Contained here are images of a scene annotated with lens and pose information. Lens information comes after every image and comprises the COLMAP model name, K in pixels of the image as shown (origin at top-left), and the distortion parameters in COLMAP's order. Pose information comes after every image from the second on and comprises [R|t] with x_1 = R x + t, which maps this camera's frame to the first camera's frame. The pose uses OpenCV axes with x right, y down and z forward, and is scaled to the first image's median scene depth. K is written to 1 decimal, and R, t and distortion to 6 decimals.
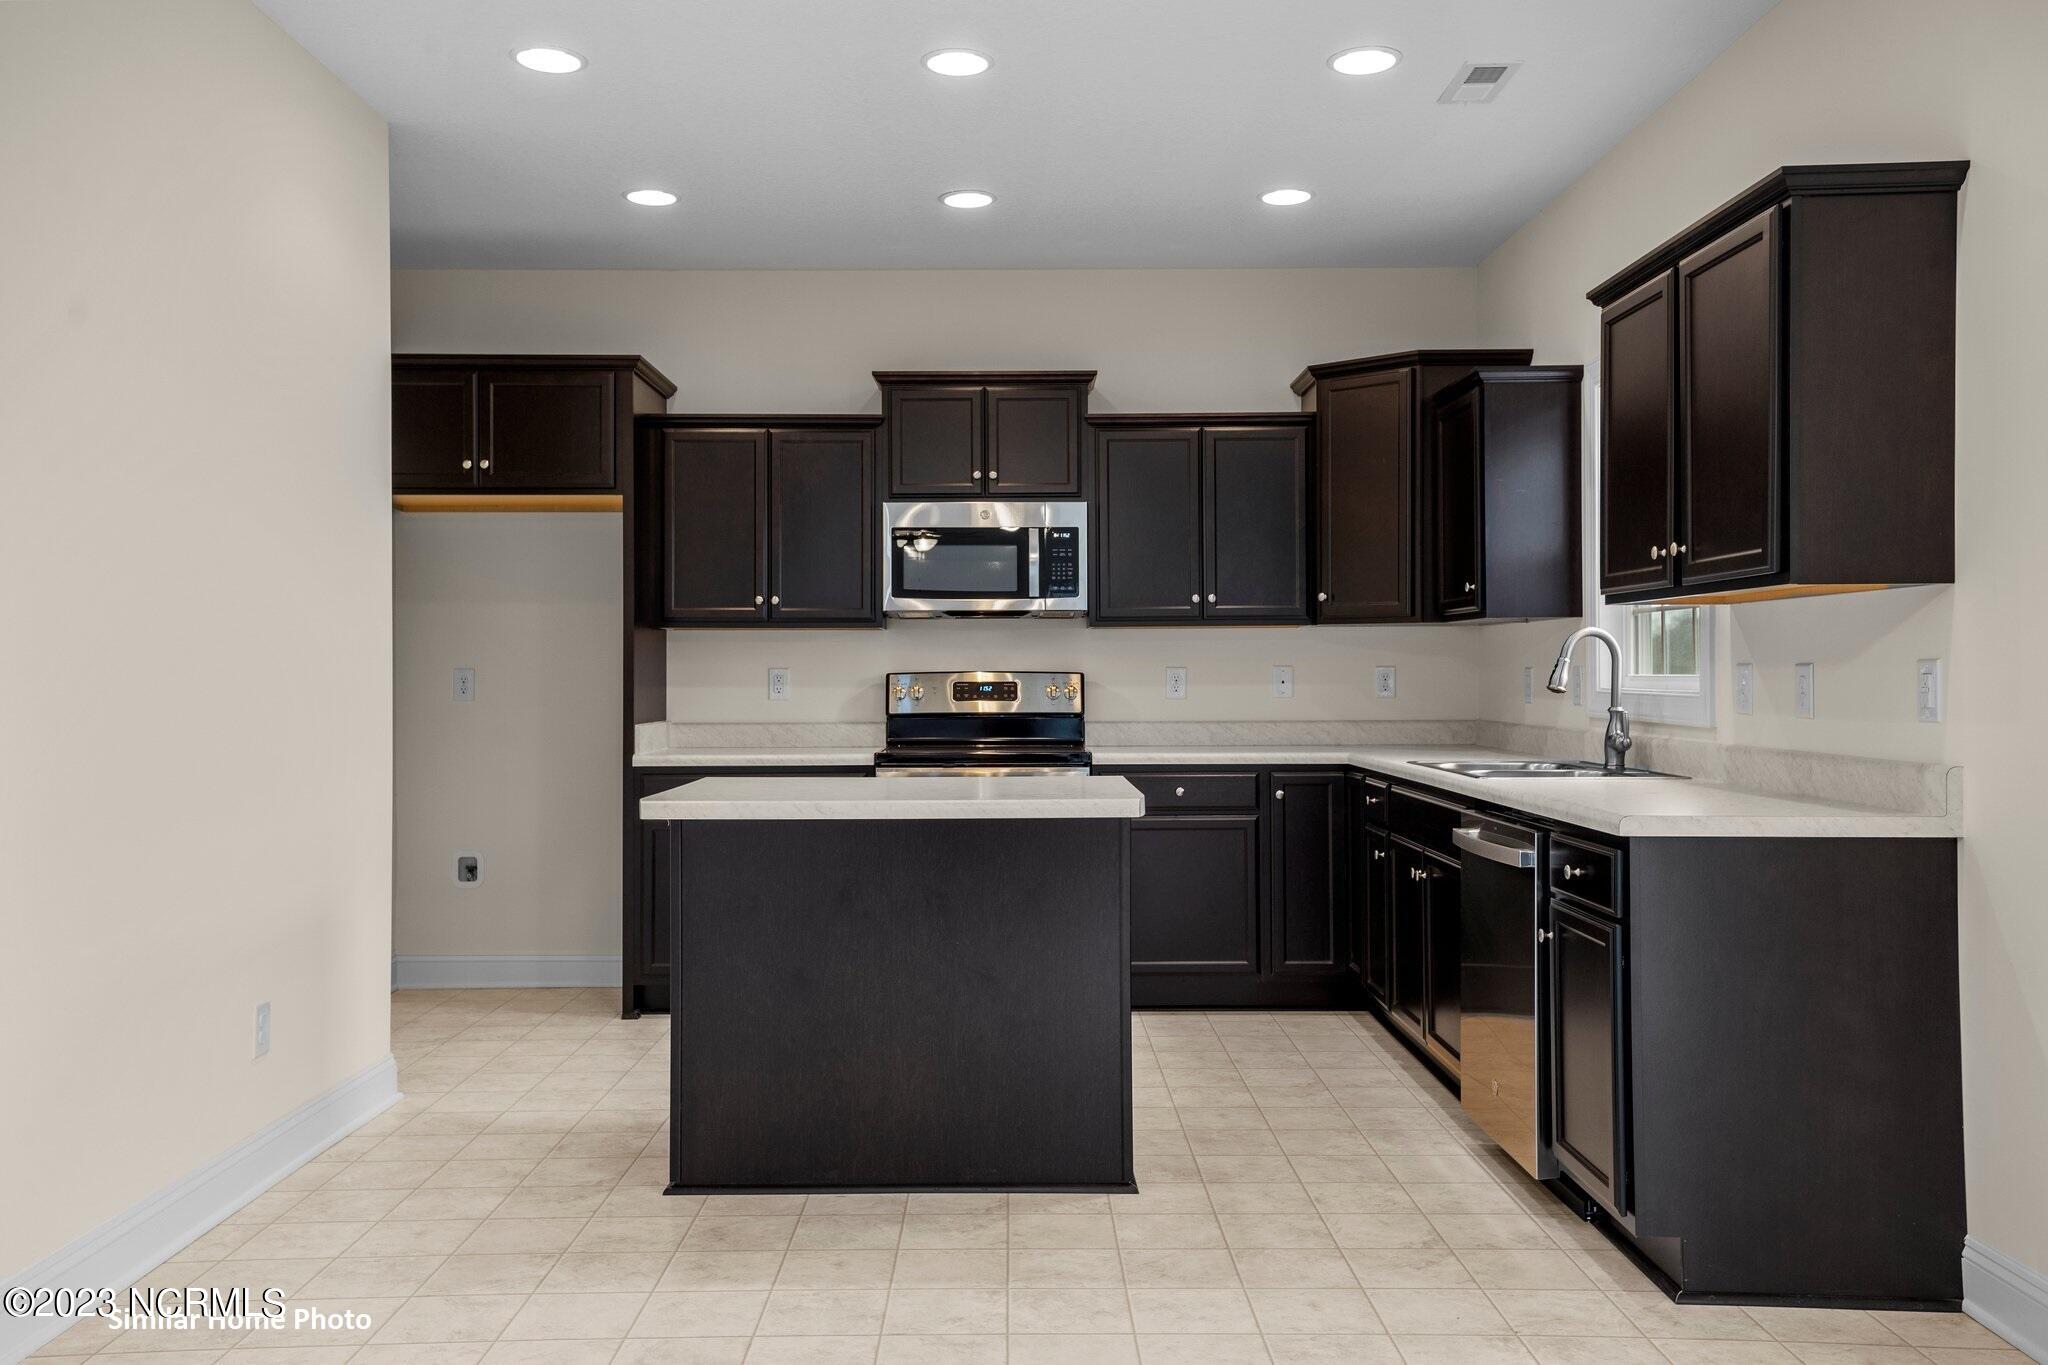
lens RADIAL K [[1692.7, 0, 1001.9], [0, 1692.7, 652.7], [0, 0, 1]] dist [0.067195, 0.004911]
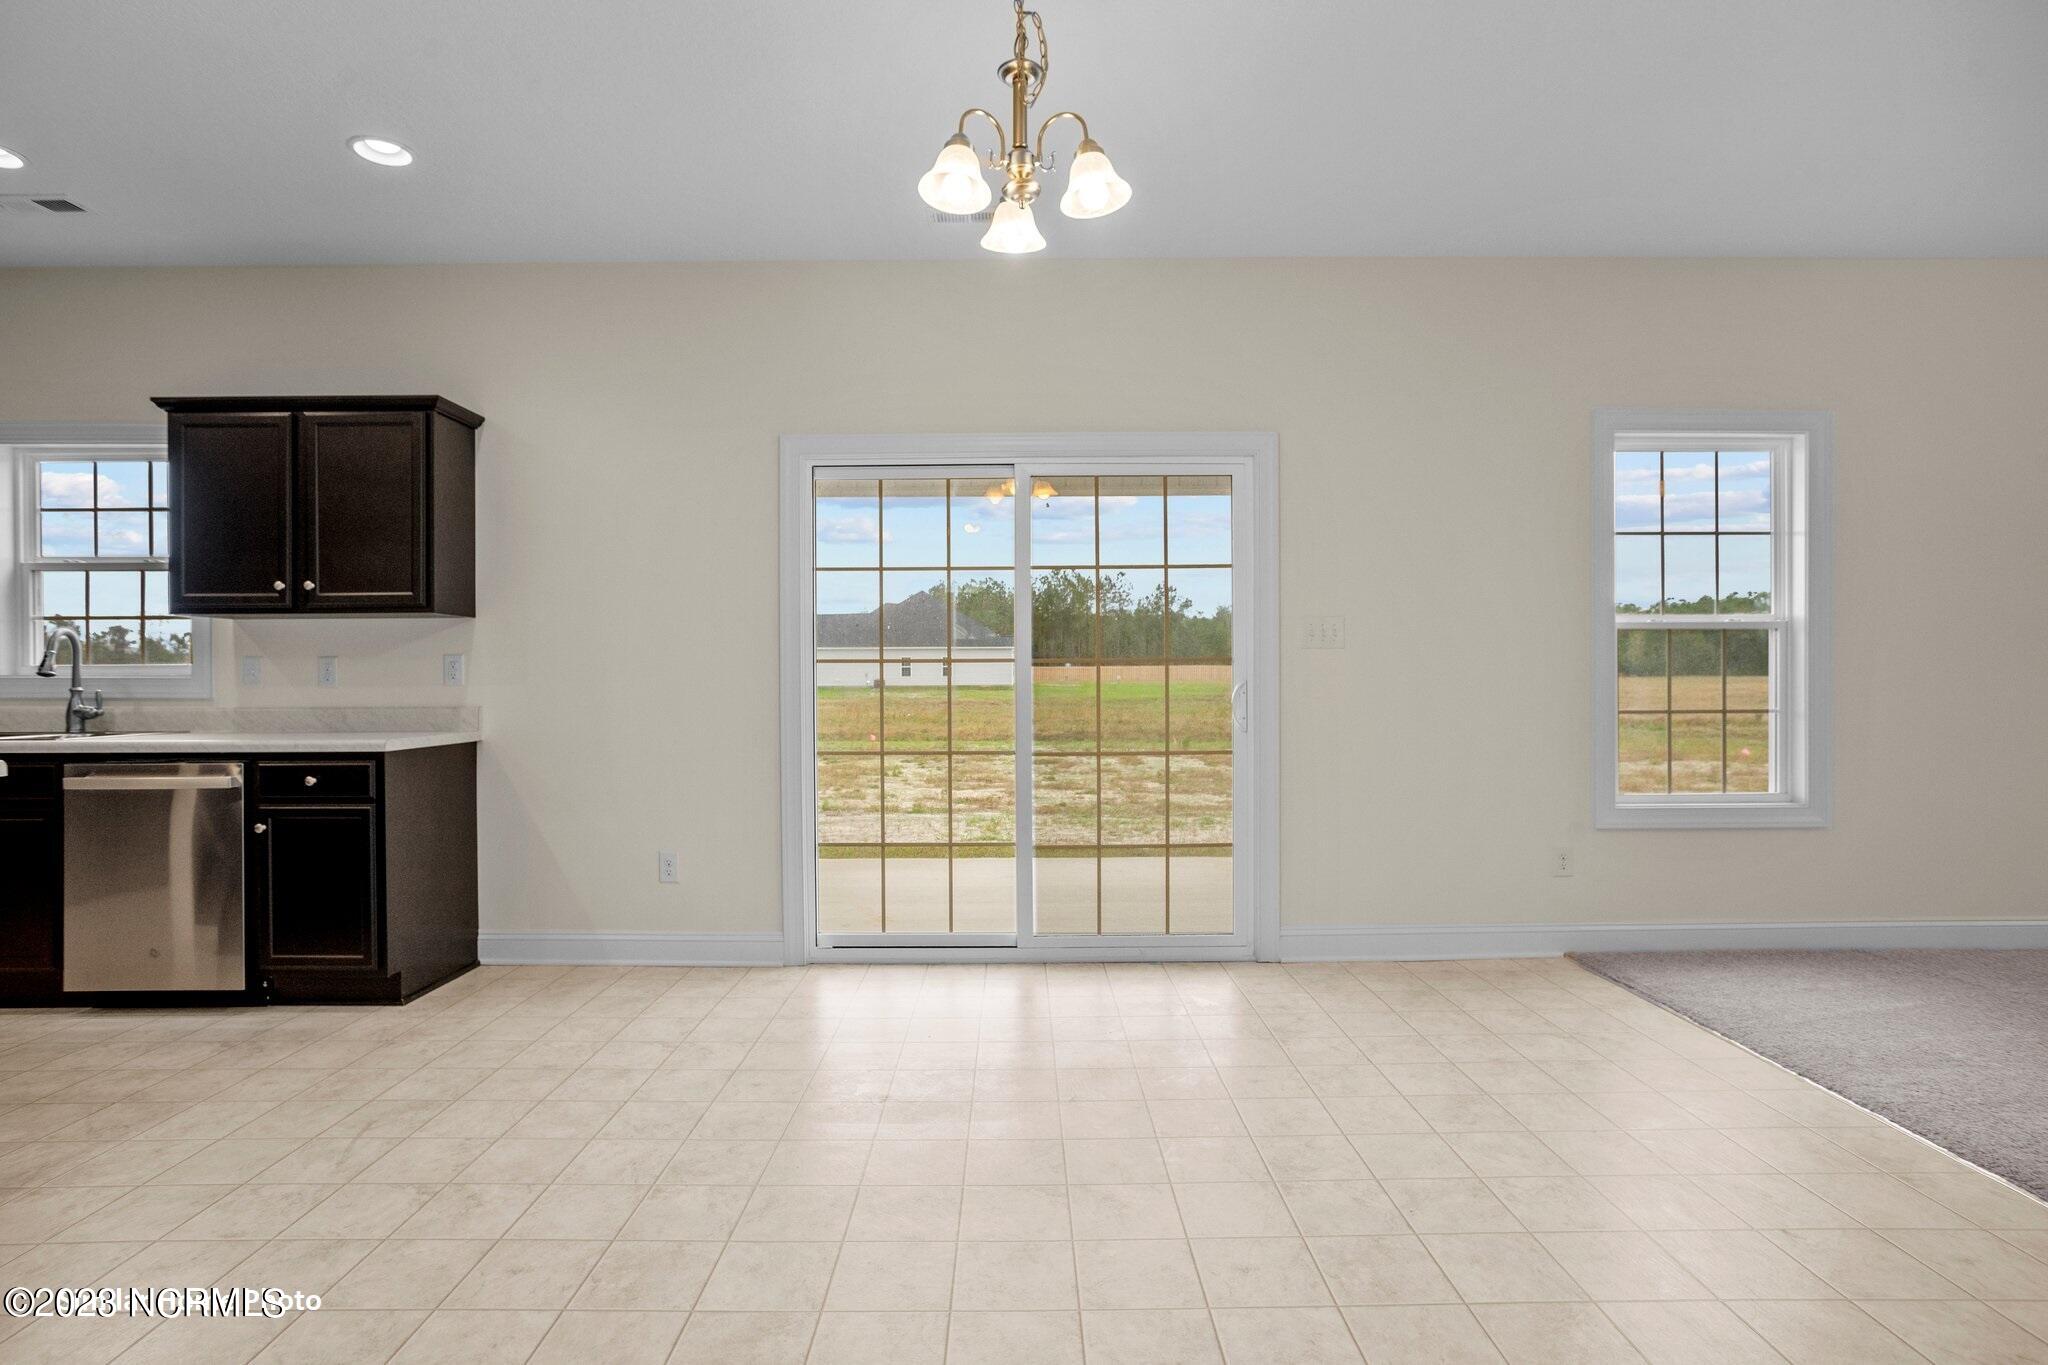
lens RADIAL K [[1049.9, 0, 1019.9], [0, 1049.9, 681.0], [0, 0, 1]] dist [-0.030201, 0.018260]
pose [[0.000035, -0.001590, 0.999999, -0.390297], [-0.007529, 0.999970, 0.001590, 0.015884], [-0.999972, -0.007529, 0.000023, 0.196286]]
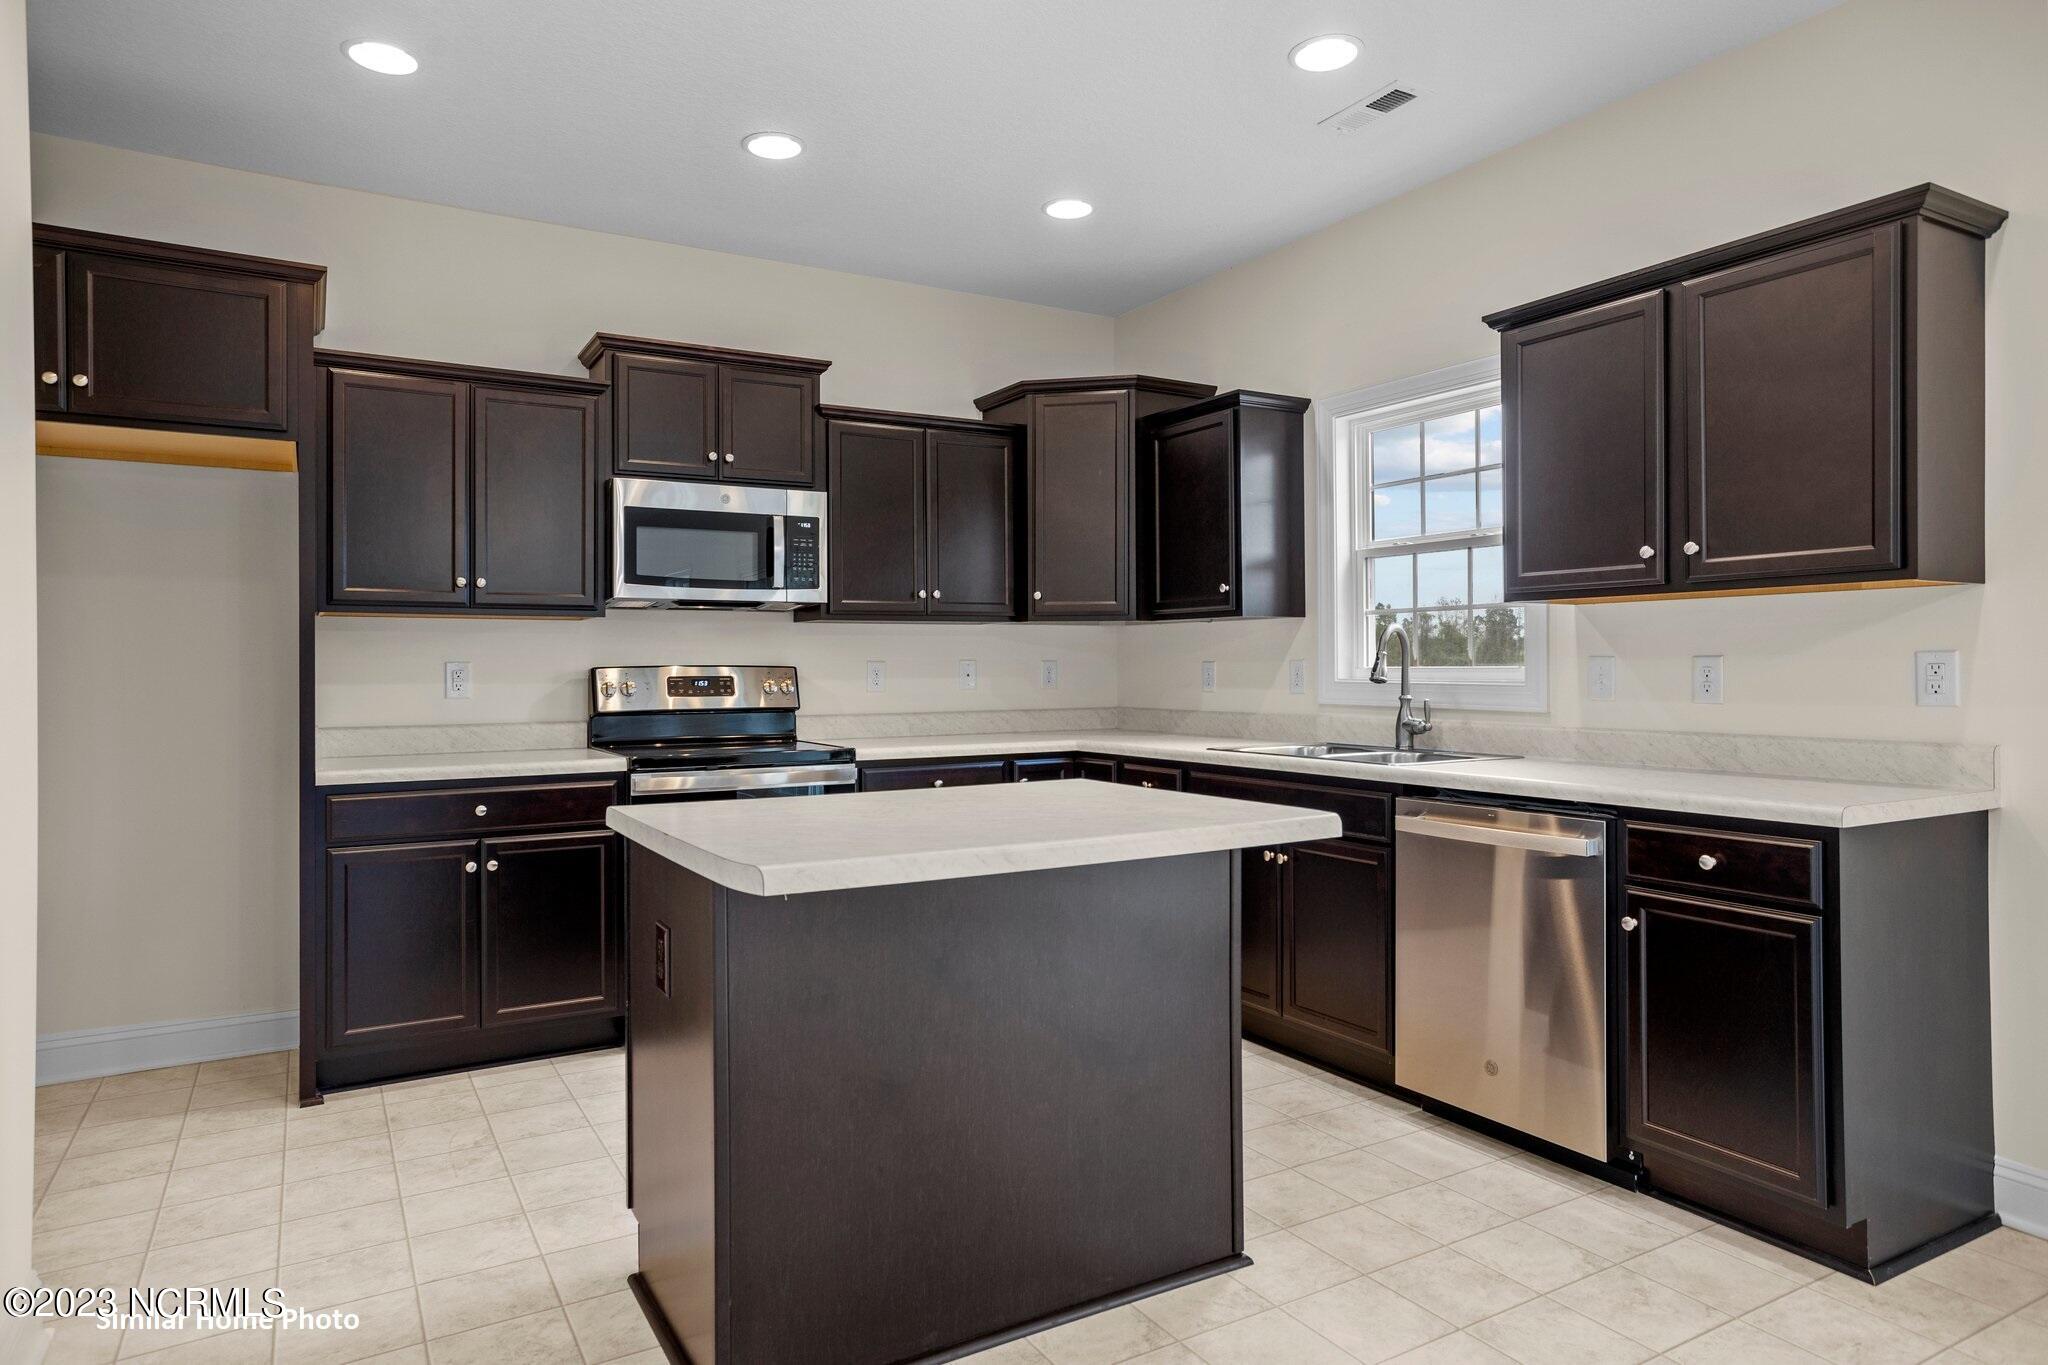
lens RADIAL K [[1230.1, 0, 1009.3], [0, 1230.1, 658.9], [0, 0, 1]] dist [-0.003148, 0.020711]
pose [[0.863755, 0.002096, 0.503907, -0.230264], [-0.004228, 0.999986, 0.003087, 0.005054], [-0.503894, -0.004796, 0.863752, 0.348997]]
